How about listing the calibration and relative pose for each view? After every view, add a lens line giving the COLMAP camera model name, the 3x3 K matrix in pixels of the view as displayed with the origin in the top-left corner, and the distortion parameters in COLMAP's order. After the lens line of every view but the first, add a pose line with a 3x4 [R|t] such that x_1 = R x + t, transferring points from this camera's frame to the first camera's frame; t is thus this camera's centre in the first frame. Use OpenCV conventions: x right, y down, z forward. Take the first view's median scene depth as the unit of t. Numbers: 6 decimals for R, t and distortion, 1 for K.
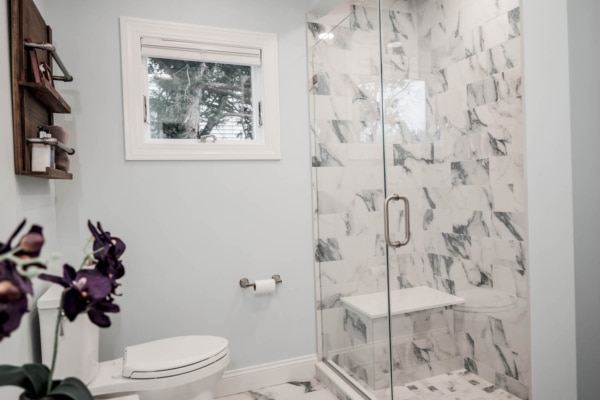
lens RADIAL K [[404.6, 0, 298.5], [0, 404.6, 198.2], [0, 0, 1]] dist [0.000729, -0.003346]
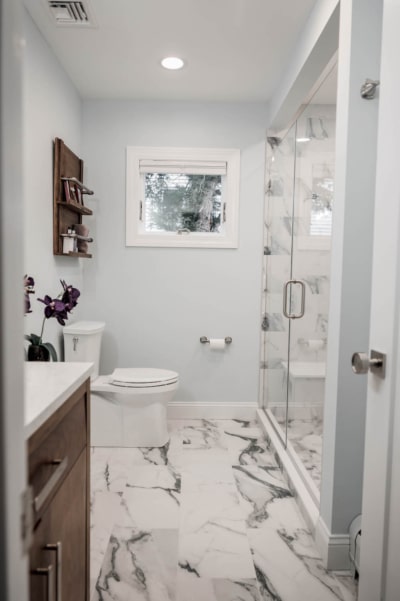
lens RADIAL K [[405.3, 0, 200.0], [0, 405.3, 300.5], [0, 0, 1]] dist [0.000729, -0.003346]
pose [[0.938900, 0.073914, -0.336161, 0.291480], [-0.056548, 0.996524, 0.061175, -0.002616], [0.339514, -0.038428, 0.939816, -0.258627]]
